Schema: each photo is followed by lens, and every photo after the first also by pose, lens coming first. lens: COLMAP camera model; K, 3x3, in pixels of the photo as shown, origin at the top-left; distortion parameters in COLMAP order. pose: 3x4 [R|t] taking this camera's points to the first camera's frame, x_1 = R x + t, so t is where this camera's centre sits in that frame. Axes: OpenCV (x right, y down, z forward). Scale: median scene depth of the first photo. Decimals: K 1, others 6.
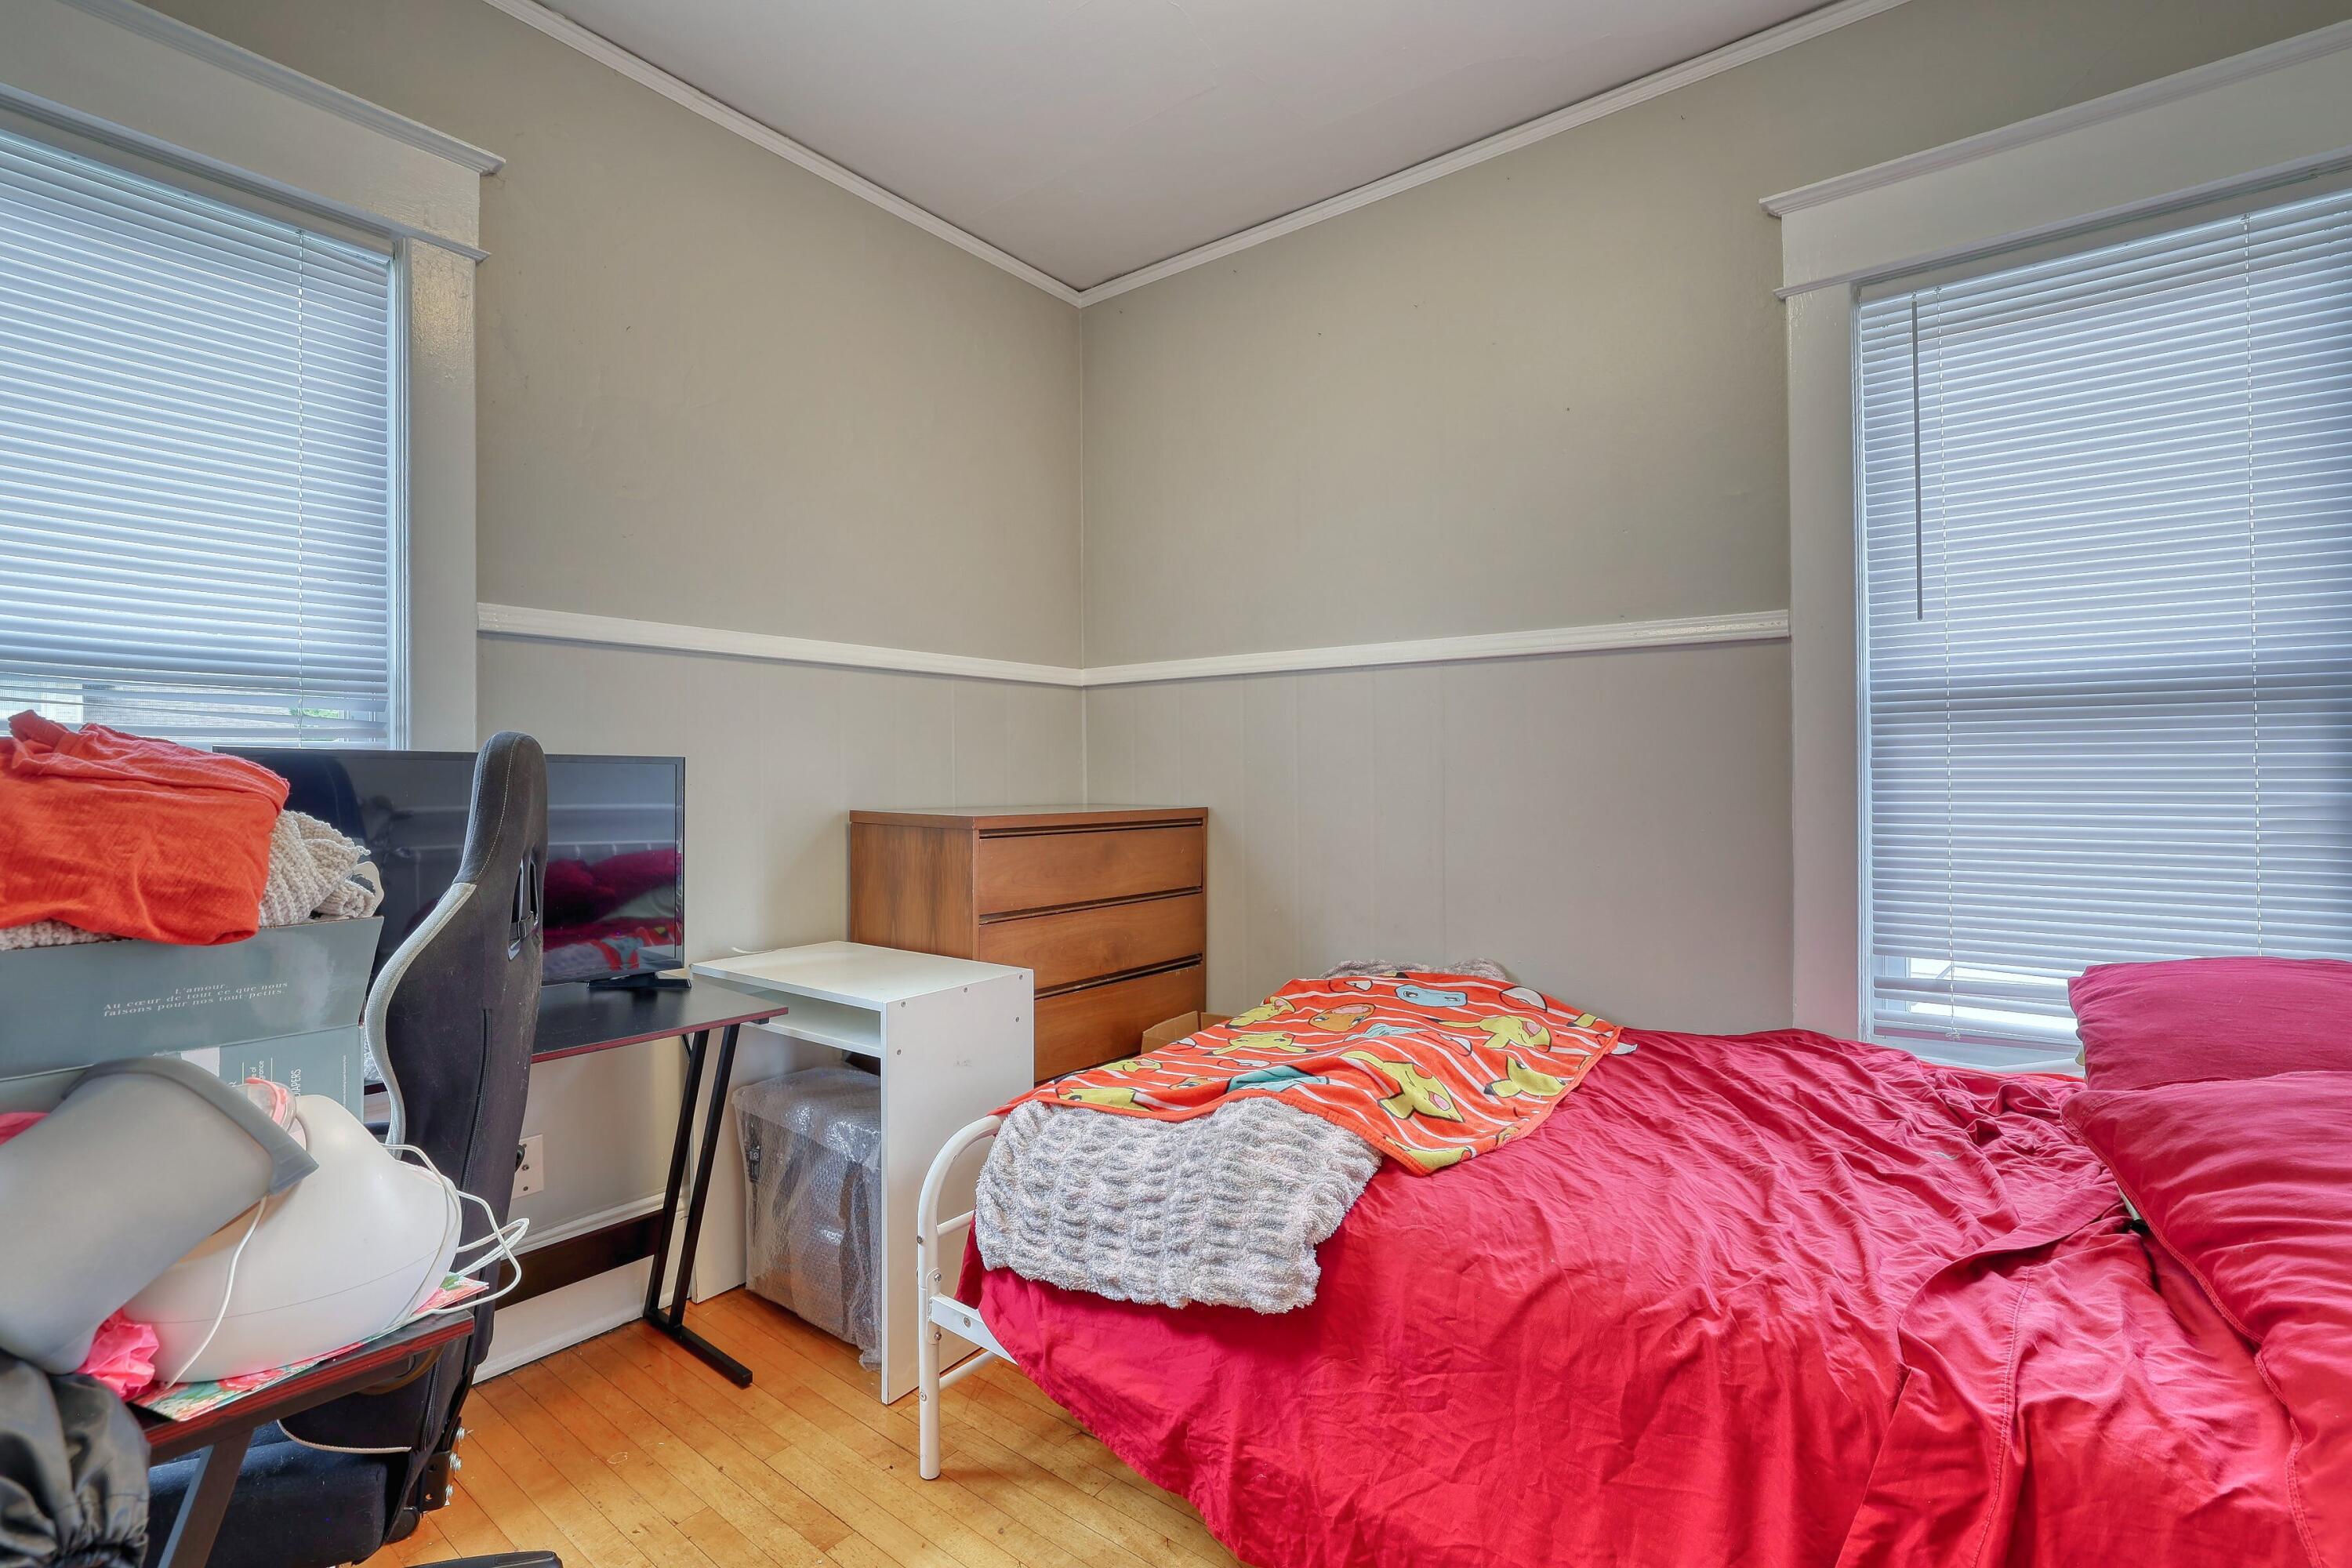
lens RADIAL K [[1068.5, 0, 1180.0], [0, 1068.5, 779.5], [0, 0, 1]] dist [-0.017549, 0.002766]
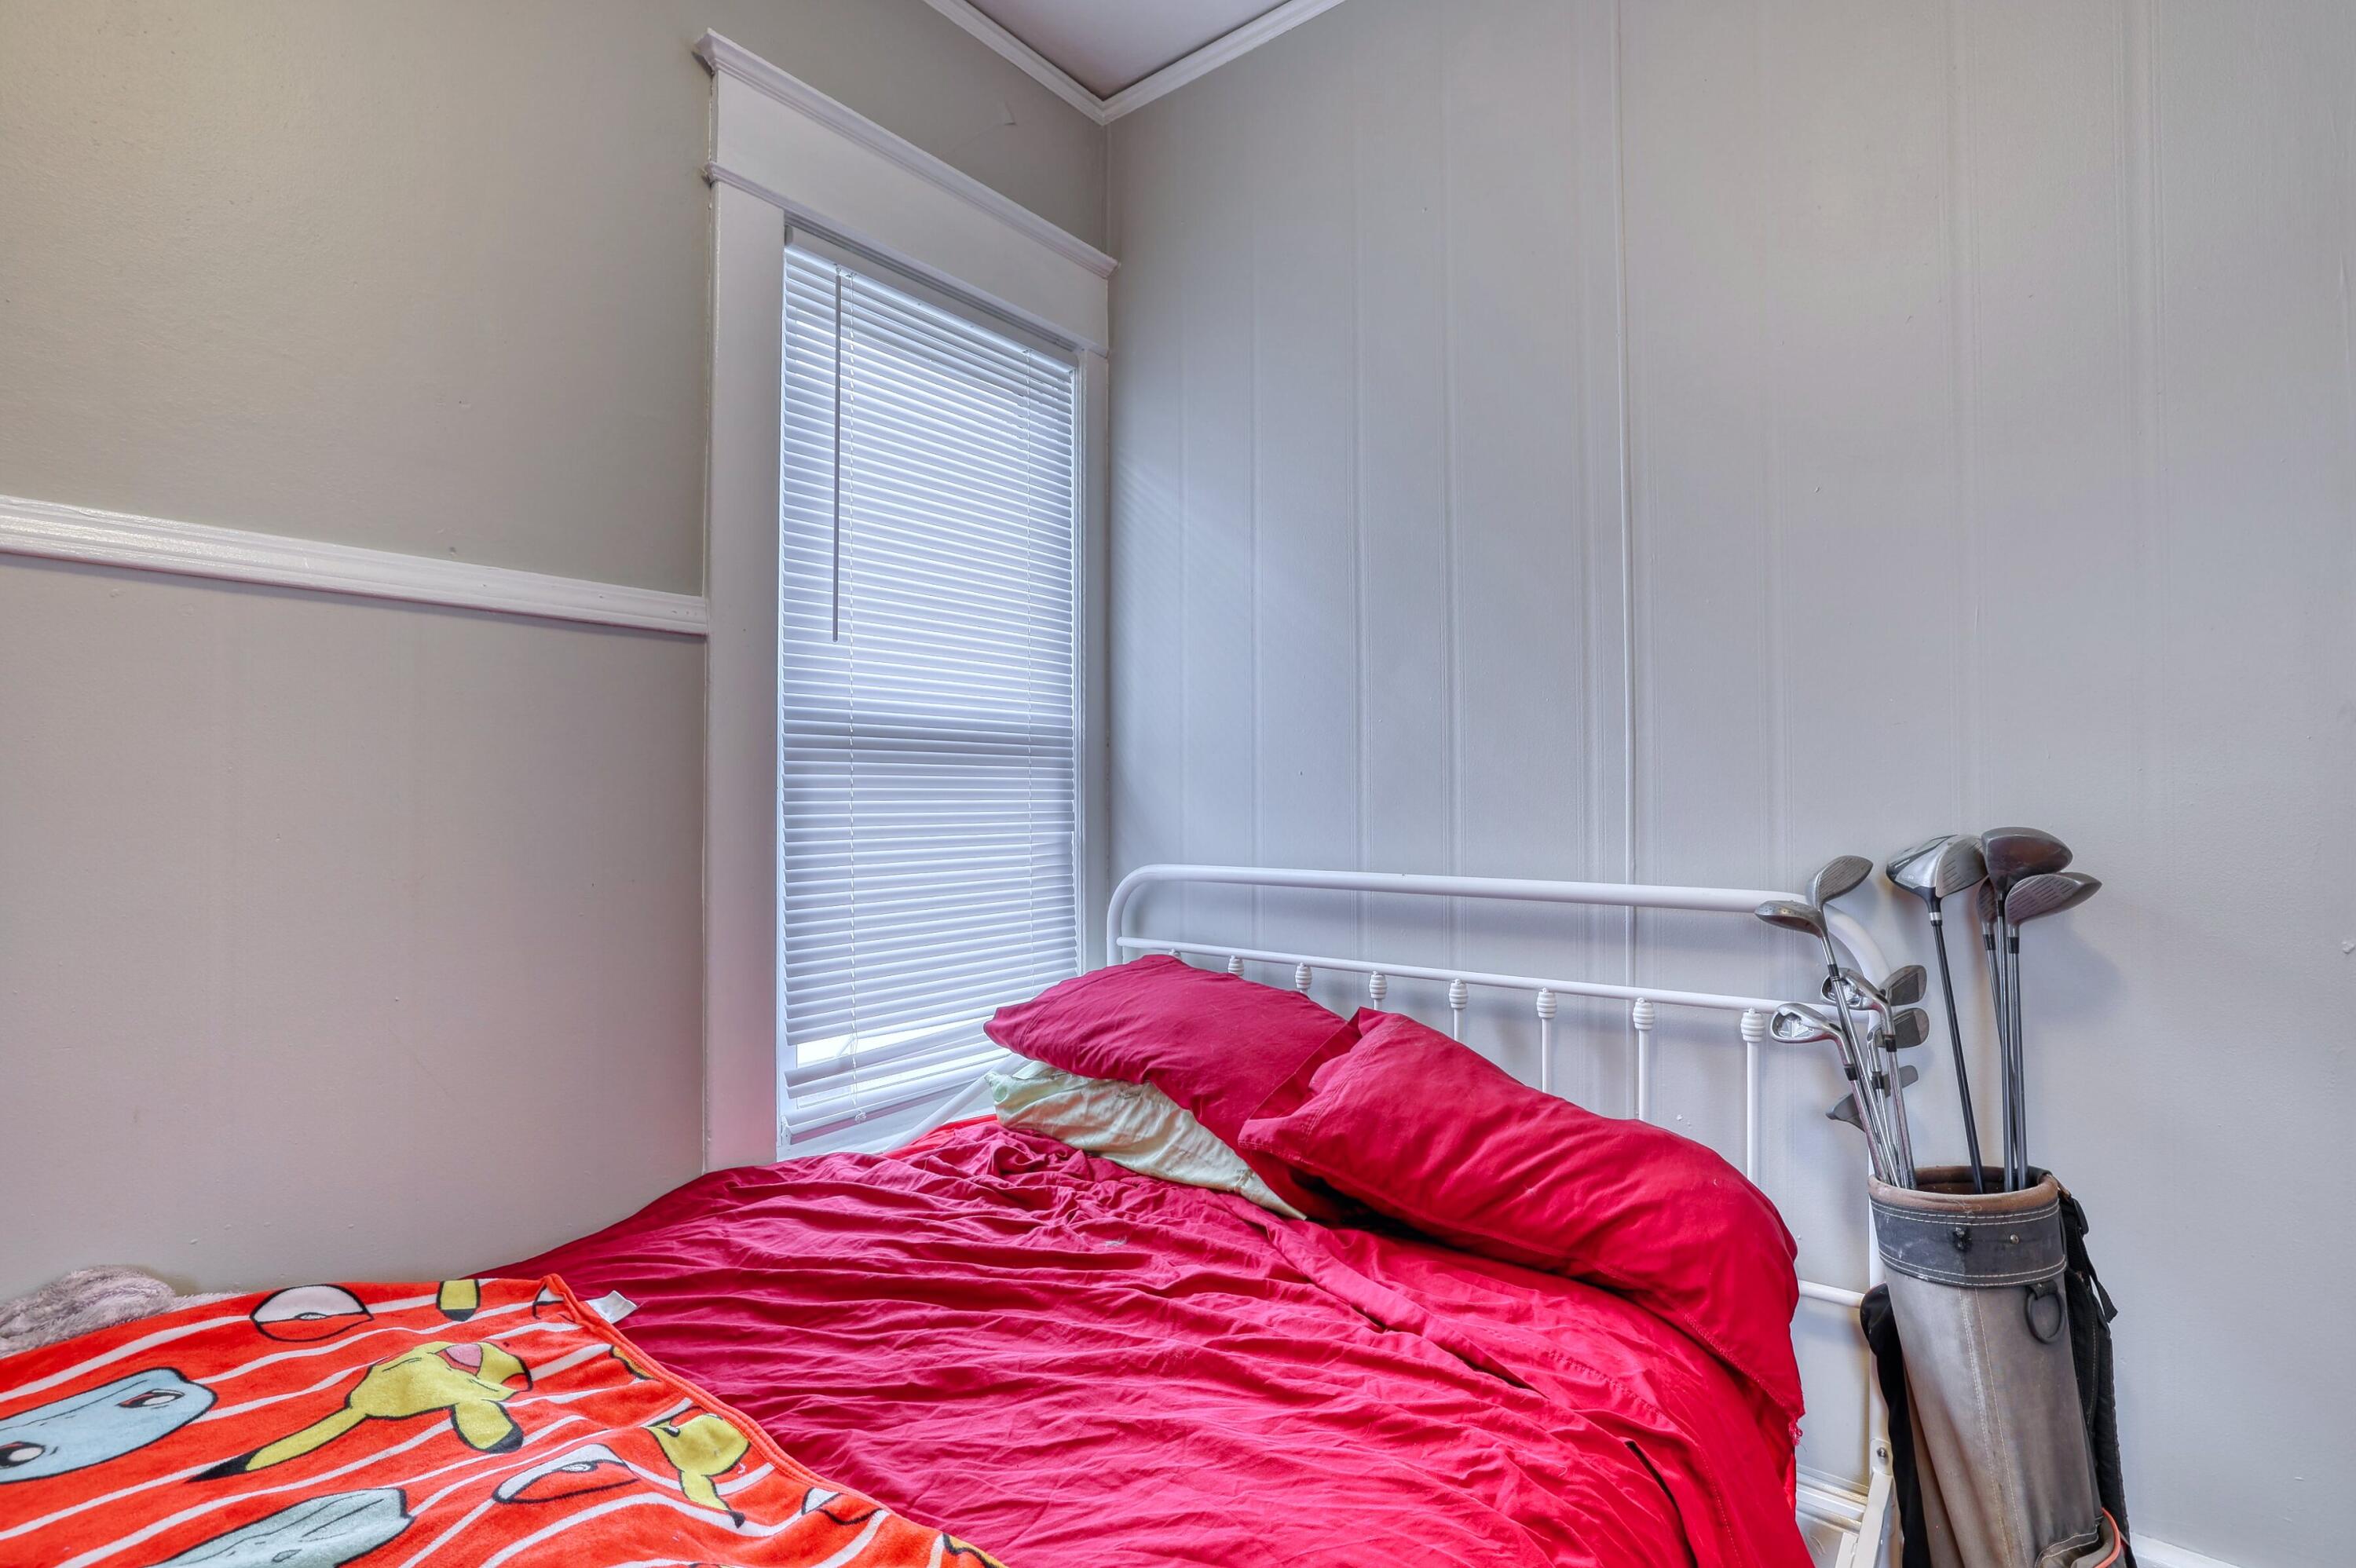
lens RADIAL K [[1070.2, 0, 1182.7], [0, 1070.2, 770.5], [0, 0, 1]] dist [-0.017549, 0.002766]
pose [[0.034810, 0.030854, 0.998918, -0.156391], [0.008927, 0.999474, -0.031183, -0.016503], [-0.999354, 0.010003, 0.034517, 0.689227]]
